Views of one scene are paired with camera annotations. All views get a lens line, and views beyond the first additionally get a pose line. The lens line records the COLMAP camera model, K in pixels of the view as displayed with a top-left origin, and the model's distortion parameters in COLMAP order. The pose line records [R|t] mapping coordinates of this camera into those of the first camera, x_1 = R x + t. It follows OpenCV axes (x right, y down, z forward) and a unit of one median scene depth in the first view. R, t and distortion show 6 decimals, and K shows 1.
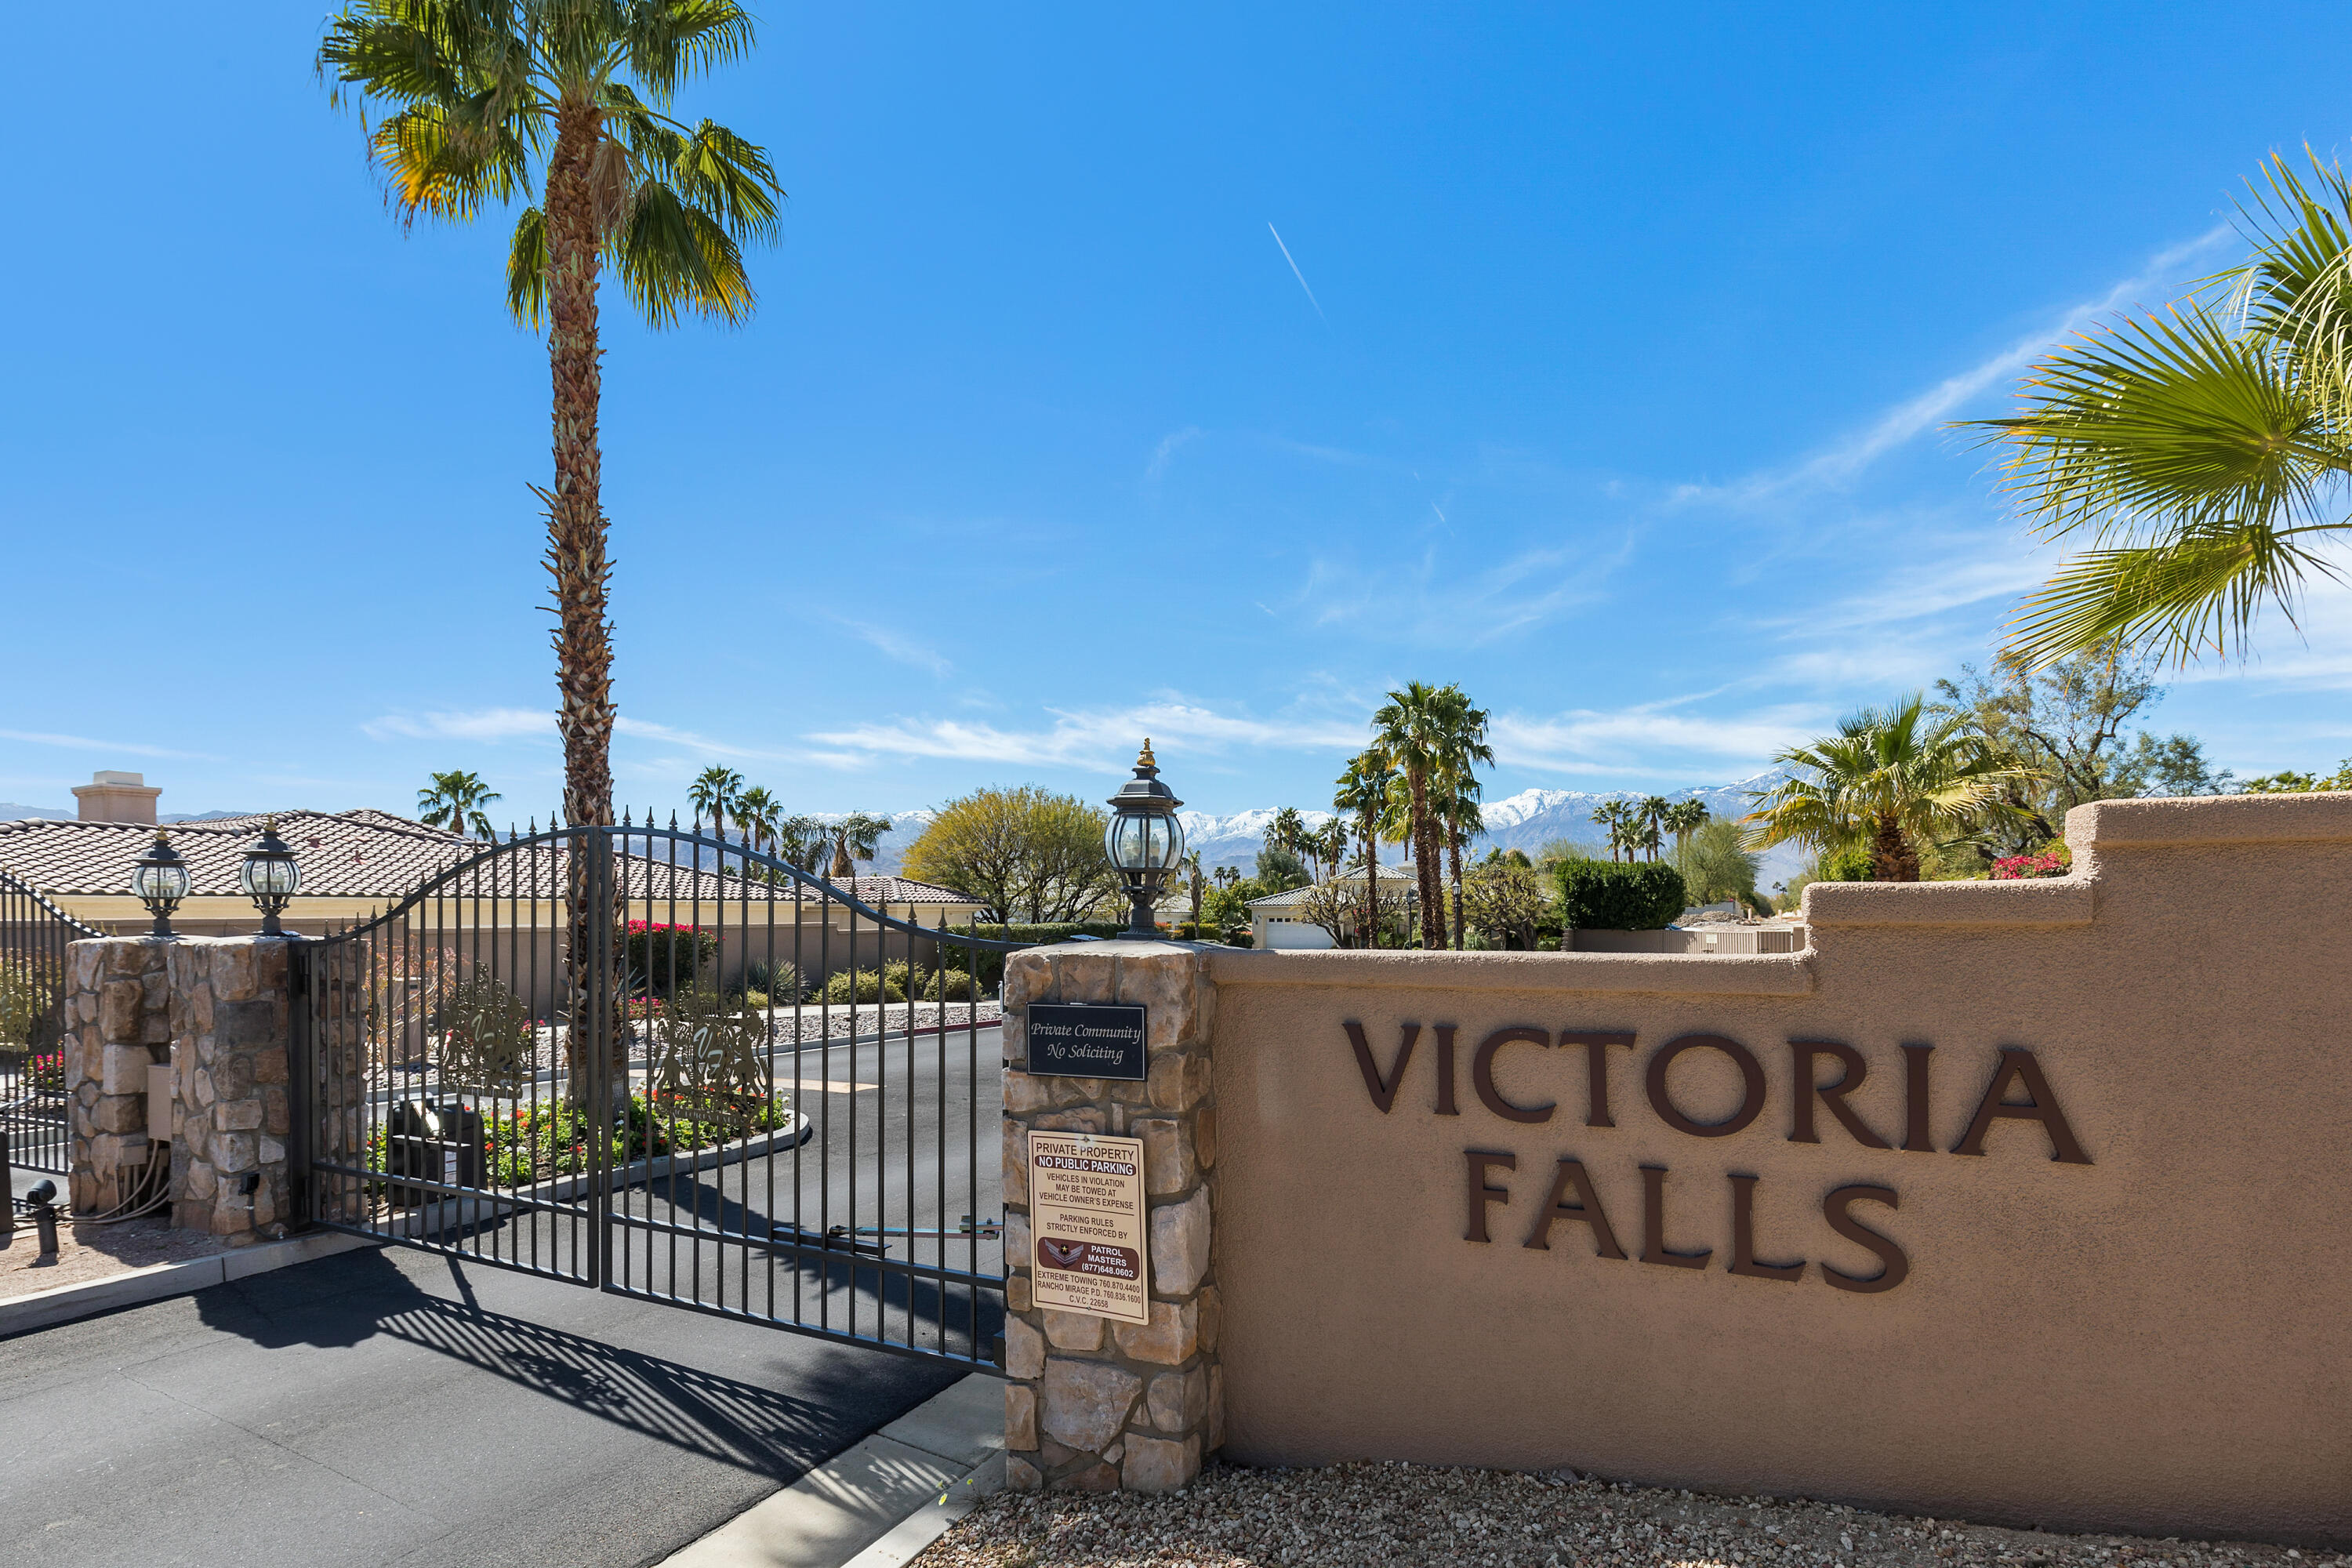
lens RADIAL K [[1212.5, 0, 1176.0], [0, 1212.5, 784.0], [0, 0, 1]] dist [0.005136, 0.002058]
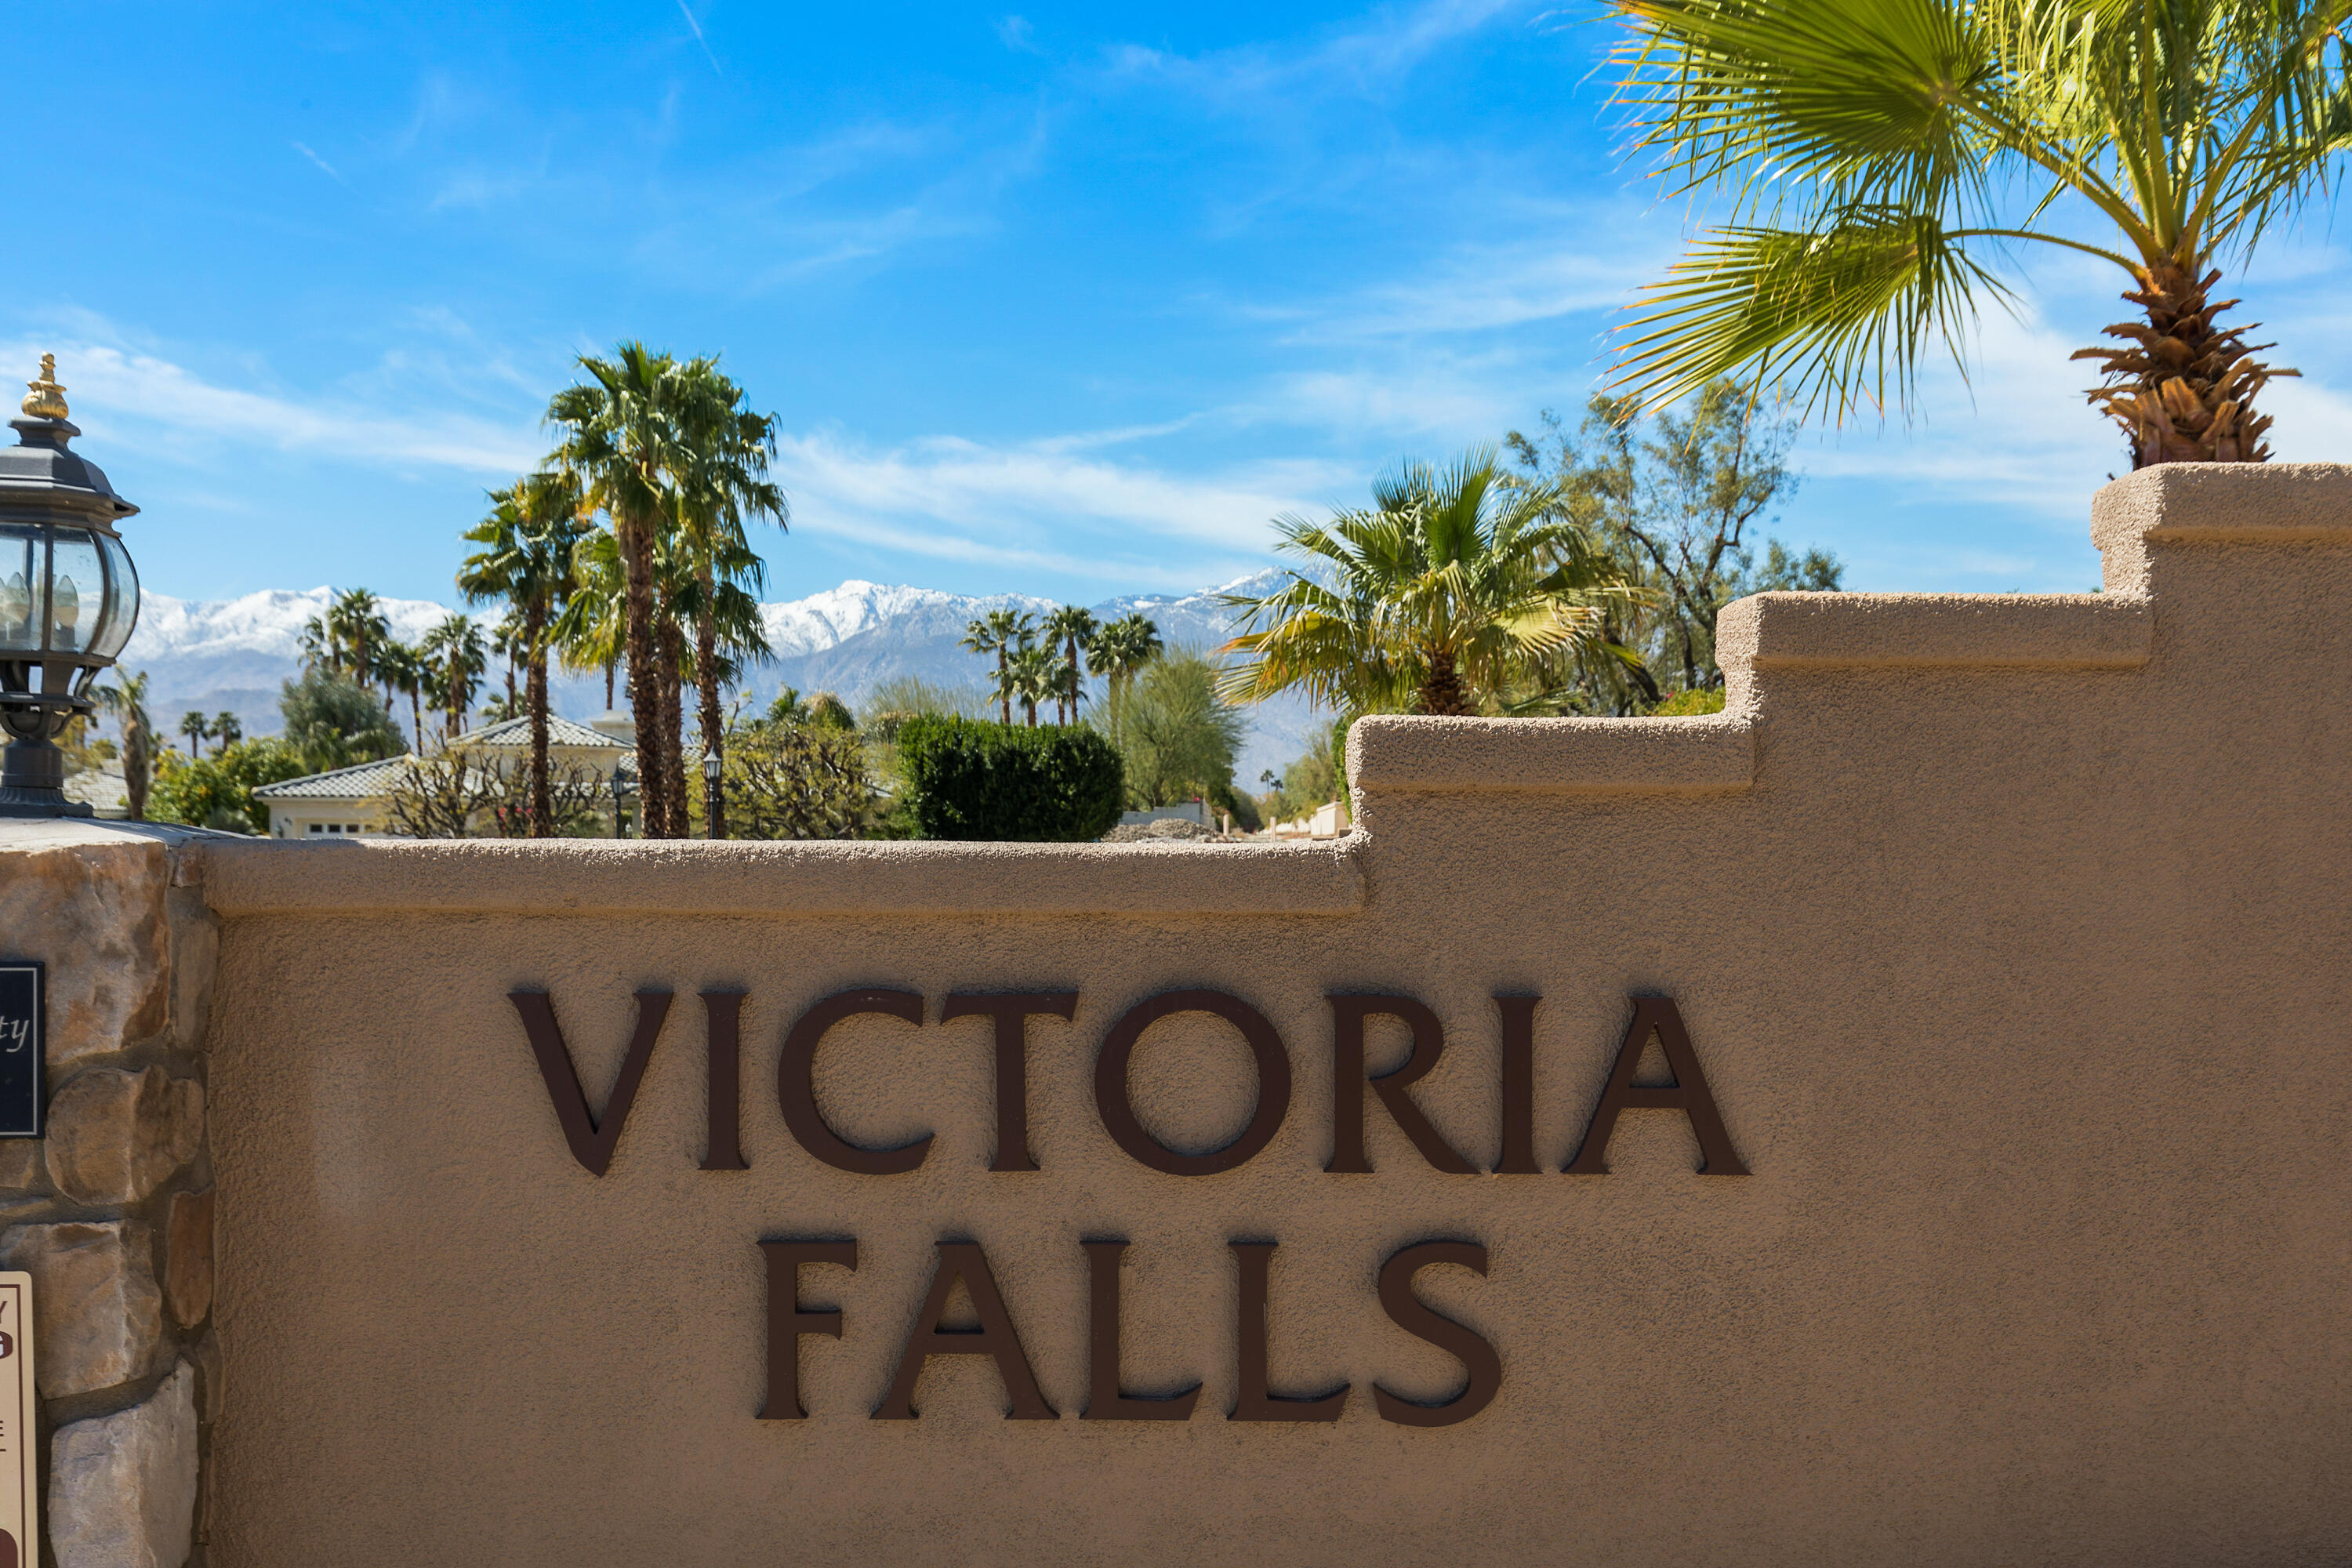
lens RADIAL K [[2362.1, 0, 1176.0], [0, 2362.1, 784.0], [0, 0, 1]] dist [0.024158, -0.014018]
pose [[0.887452, 0.013422, 0.460704, -0.056404], [-0.014546, 0.999894, -0.001111, 0.113360], [-0.460670, -0.005716, 0.887553, 0.067484]]
